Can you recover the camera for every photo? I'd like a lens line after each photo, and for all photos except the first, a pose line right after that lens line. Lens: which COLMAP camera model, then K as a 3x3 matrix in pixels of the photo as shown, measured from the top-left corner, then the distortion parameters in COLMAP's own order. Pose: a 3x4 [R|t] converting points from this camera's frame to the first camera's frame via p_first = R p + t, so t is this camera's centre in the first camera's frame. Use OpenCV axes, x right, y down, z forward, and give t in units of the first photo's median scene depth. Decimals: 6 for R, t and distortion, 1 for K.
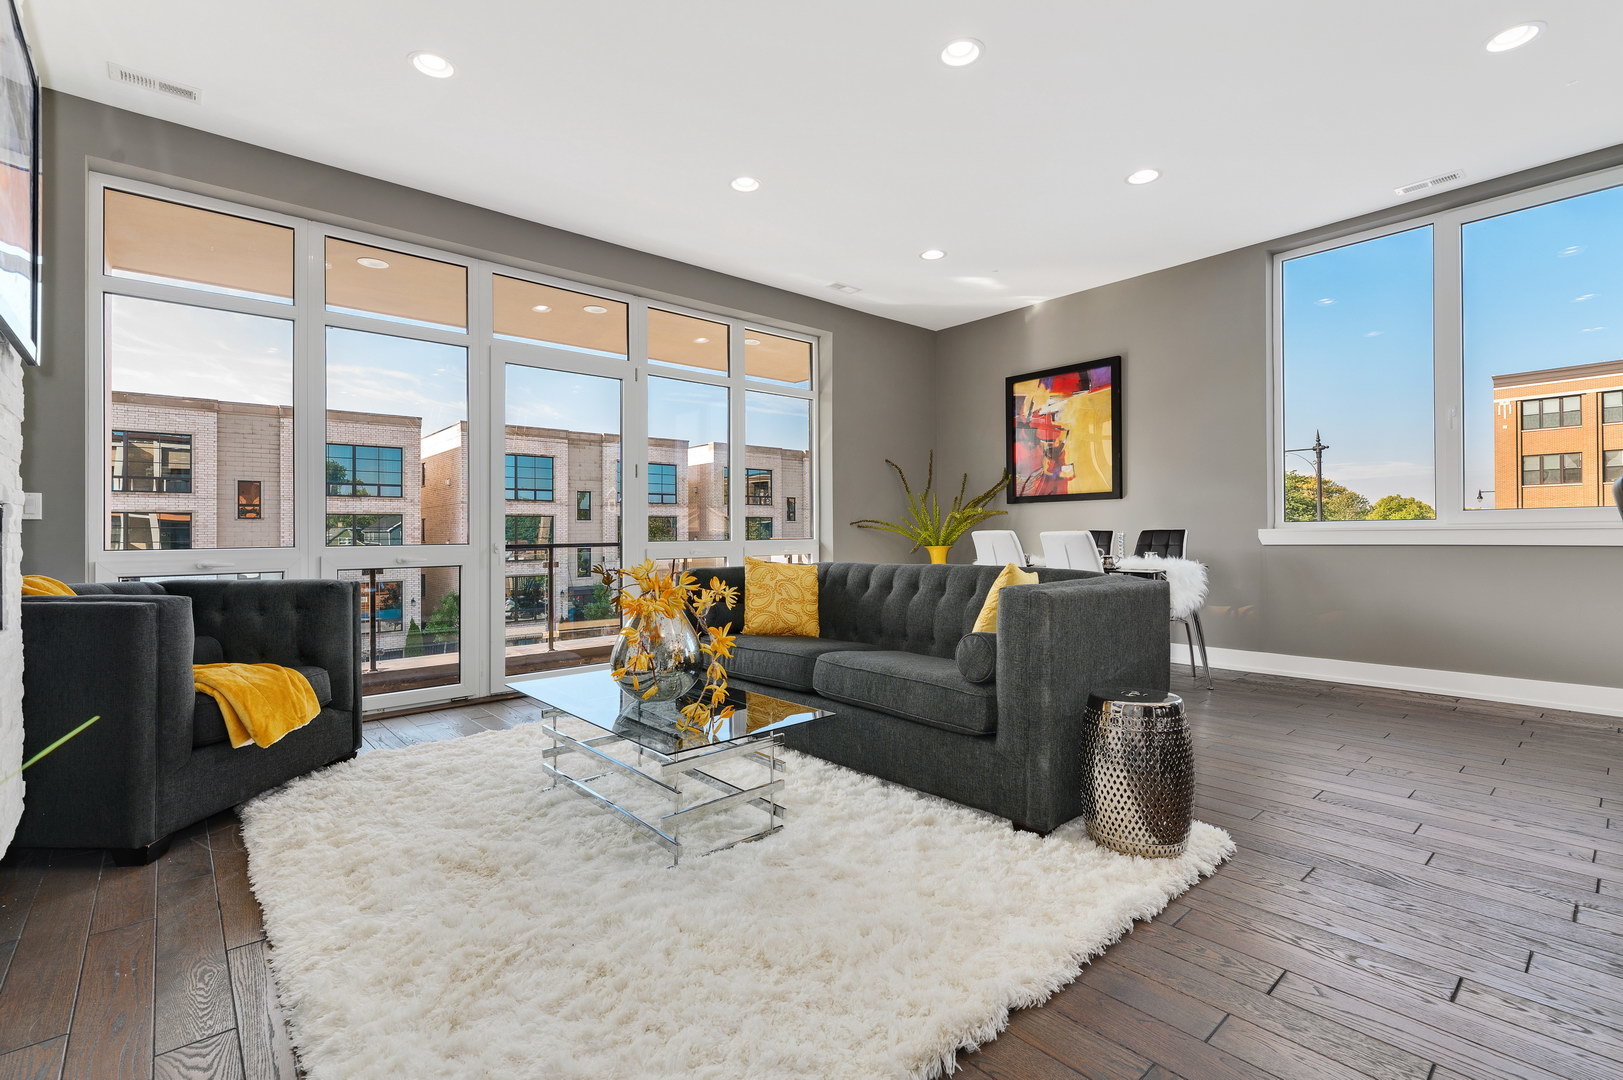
lens RADIAL K [[733.4, 0, 816.8], [0, 733.4, 534.3], [0, 0, 1]] dist [-0.002629, 0.001989]
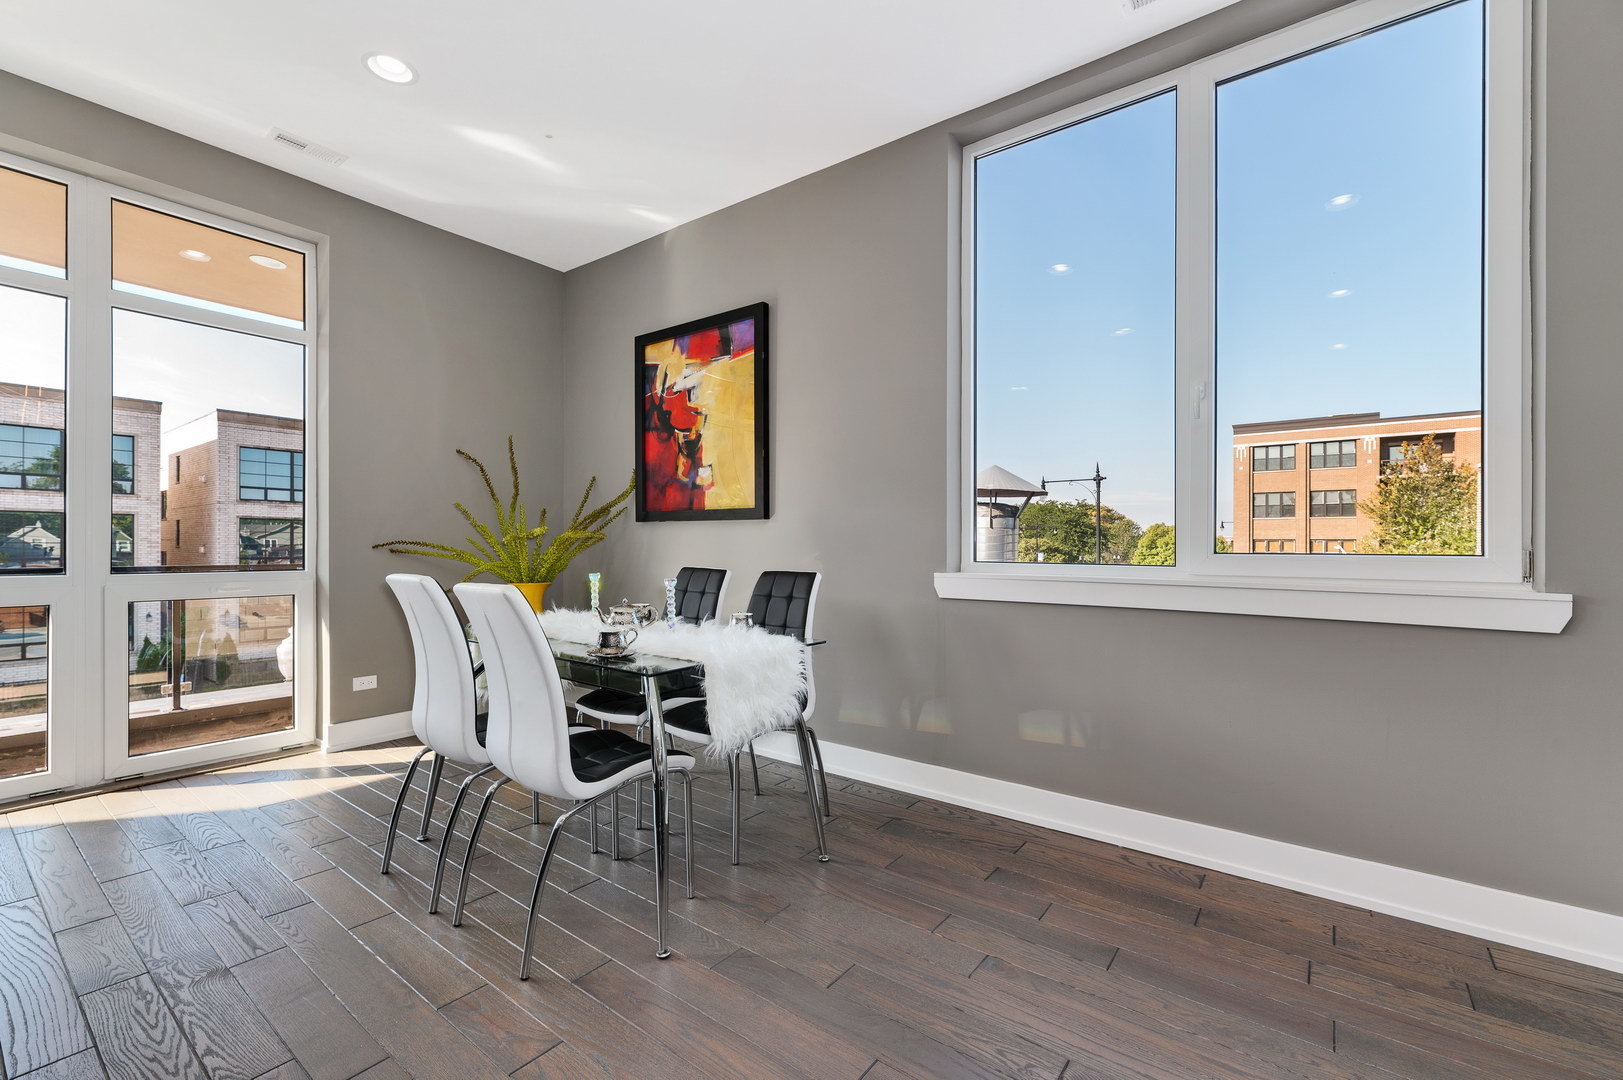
lens RADIAL K [[690.1, 0, 818.1], [0, 690.1, 541.8], [0, 0, 1]] dist [-0.000958, 0.000454]
pose [[0.978545, 0.021295, 0.204928, 0.316369], [-0.019740, 0.999759, -0.009632, -0.021833], [-0.205084, 0.005380, 0.978730, 0.361116]]
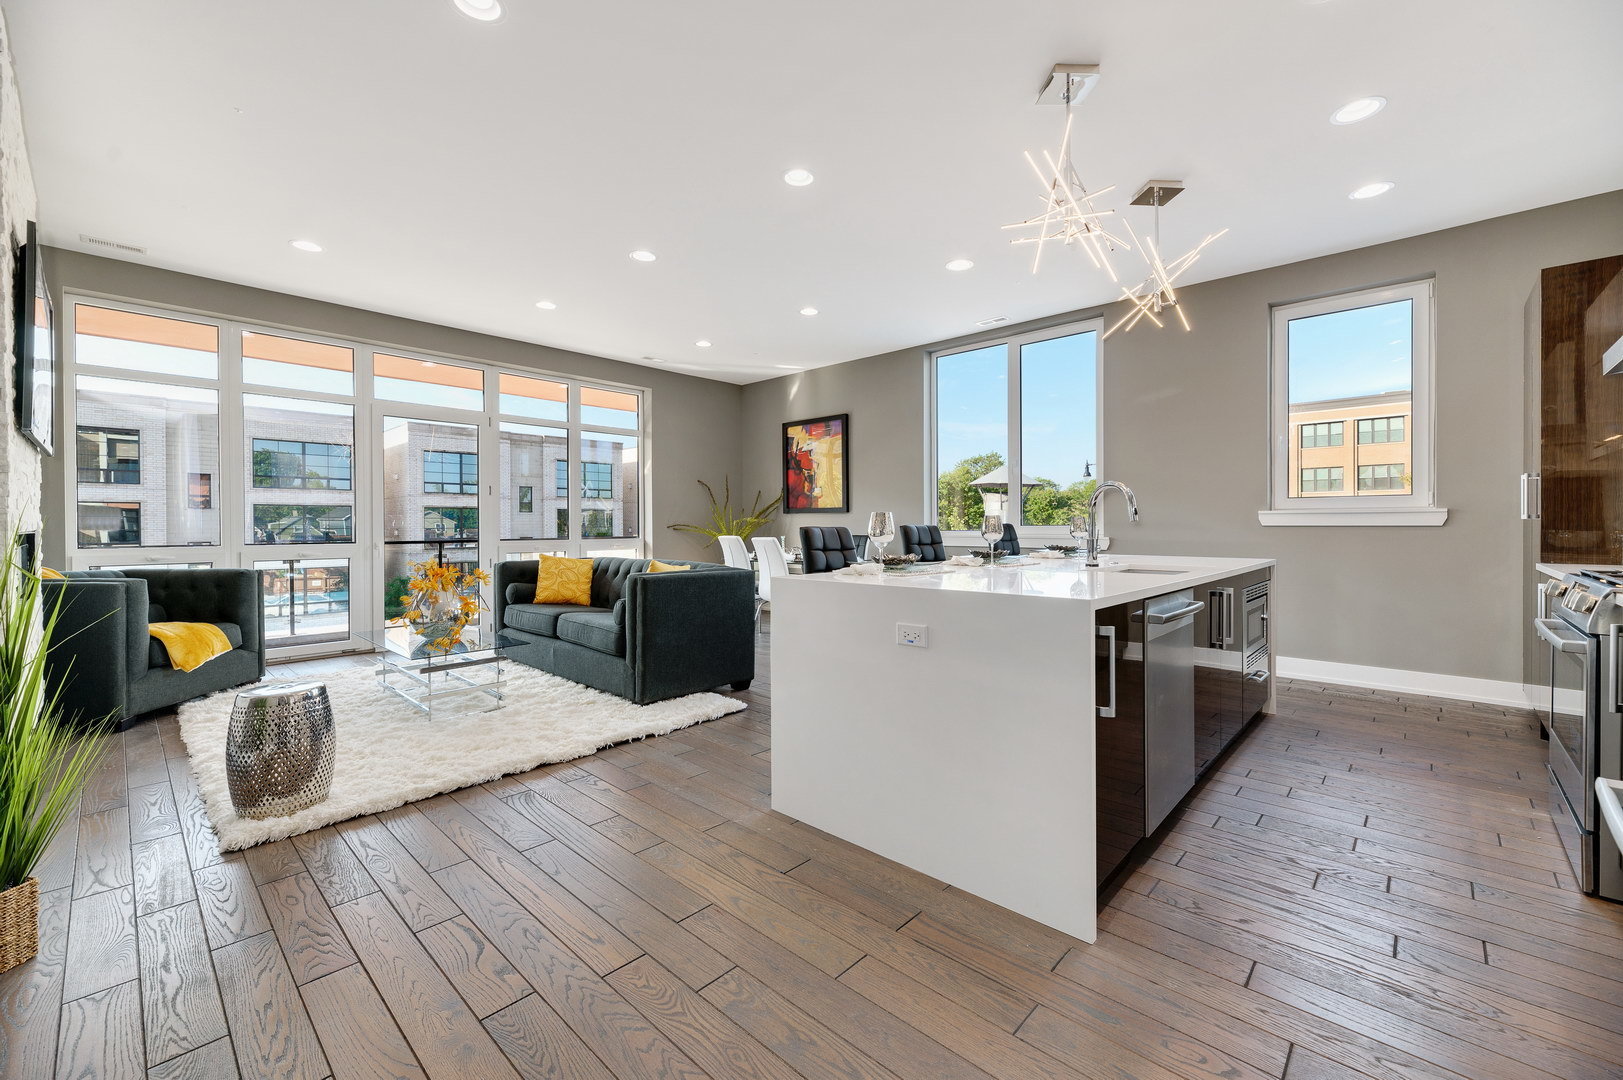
lens RADIAL K [[654.5, 0, 819.9], [0, 654.5, 536.7], [0, 0, 1]] dist [-0.002013, -0.000407]
pose [[0.995025, 0.006164, 0.099437, 0.220467], [-0.007888, 0.999825, 0.016952, -0.021058], [-0.099315, -0.017652, 0.994899, -0.264442]]
